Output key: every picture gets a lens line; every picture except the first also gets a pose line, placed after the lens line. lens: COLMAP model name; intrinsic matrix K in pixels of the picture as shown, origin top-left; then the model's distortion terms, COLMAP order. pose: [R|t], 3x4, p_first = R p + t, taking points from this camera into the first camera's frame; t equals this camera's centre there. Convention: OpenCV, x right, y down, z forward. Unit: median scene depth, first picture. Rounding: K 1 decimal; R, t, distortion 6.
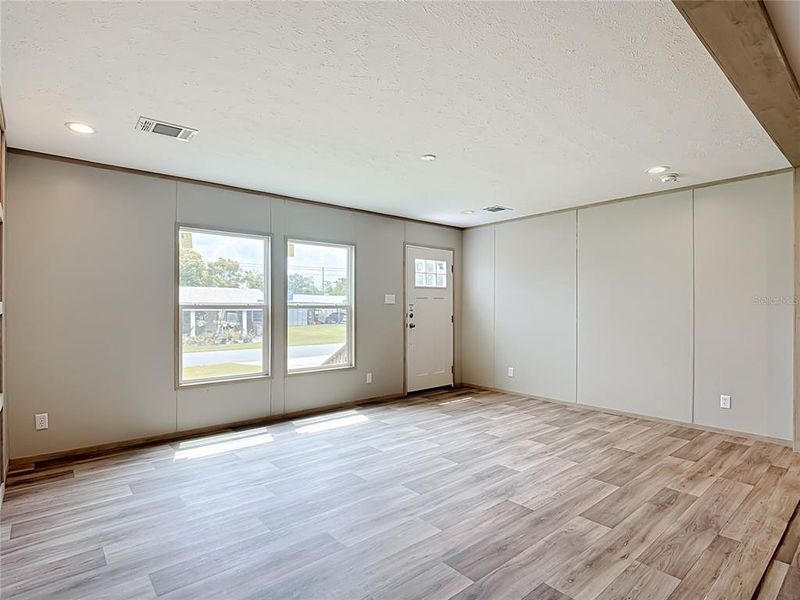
lens RADIAL K [[428.7, 0, 396.2], [0, 428.7, 304.1], [0, 0, 1]] dist [-0.030356, 0.007979]
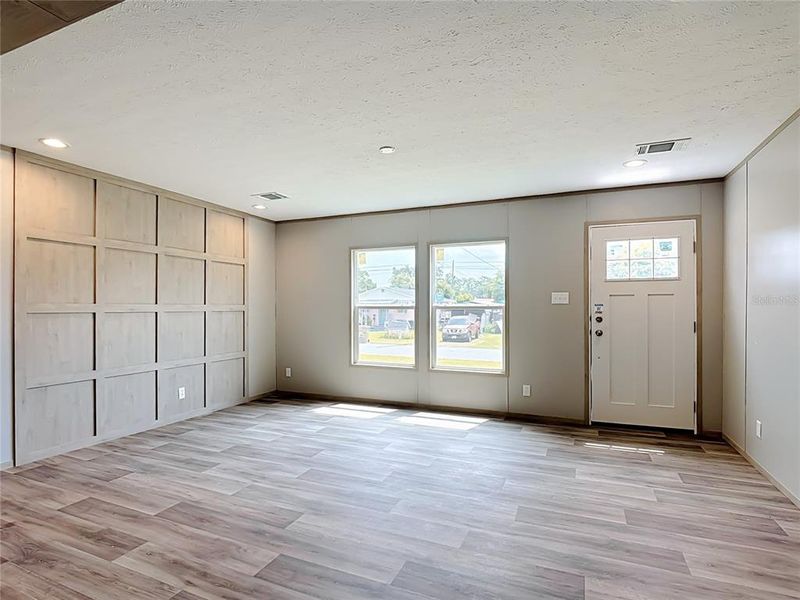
lens RADIAL K [[428.7, 0, 390.6], [0, 428.7, 303.8], [0, 0, 1]] dist [-0.030356, 0.007979]
pose [[0.431040, -0.008333, -0.902294, 0.682039], [0.006742, 0.999959, -0.006015, 0.002163], [0.902307, -0.003490, 0.431079, 0.439448]]
